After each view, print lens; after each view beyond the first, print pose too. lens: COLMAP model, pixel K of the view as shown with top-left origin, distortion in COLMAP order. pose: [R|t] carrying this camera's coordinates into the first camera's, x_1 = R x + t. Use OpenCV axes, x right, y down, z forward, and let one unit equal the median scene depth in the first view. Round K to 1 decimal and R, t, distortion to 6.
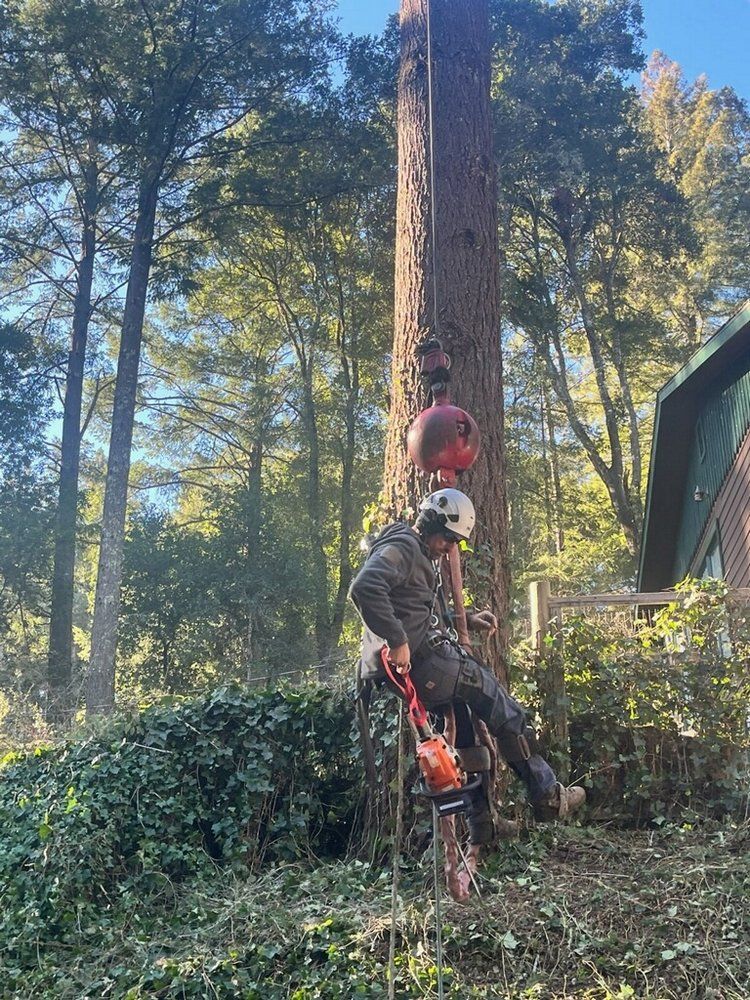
lens RADIAL K [[1299.8, 0, 375.0], [0, 1299.8, 500.0], [0, 0, 1]] dist [0.039809, -0.018428]
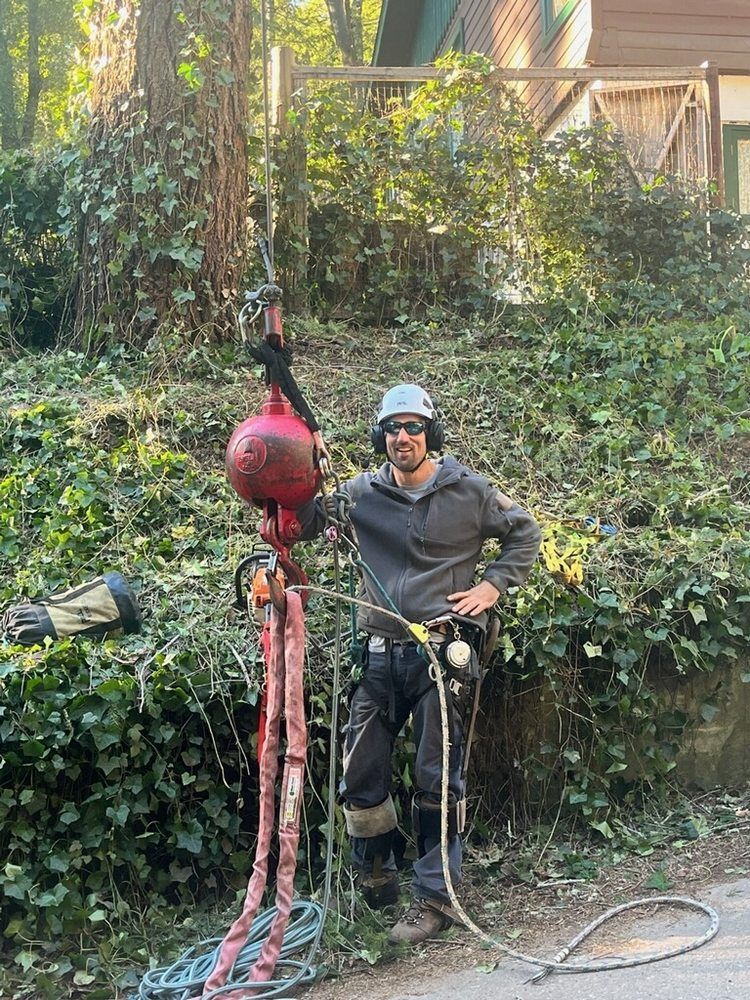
lens RADIAL K [[1299.8, 0, 375.0], [0, 1299.8, 500.0], [0, 0, 1]] dist [0.039809, -0.018428]
pose [[0.972853, -0.005043, 0.231368, -0.017104], [-0.072253, 0.943169, 0.324364, 0.072373], [-0.219855, -0.332276, 0.917200, 0.118947]]
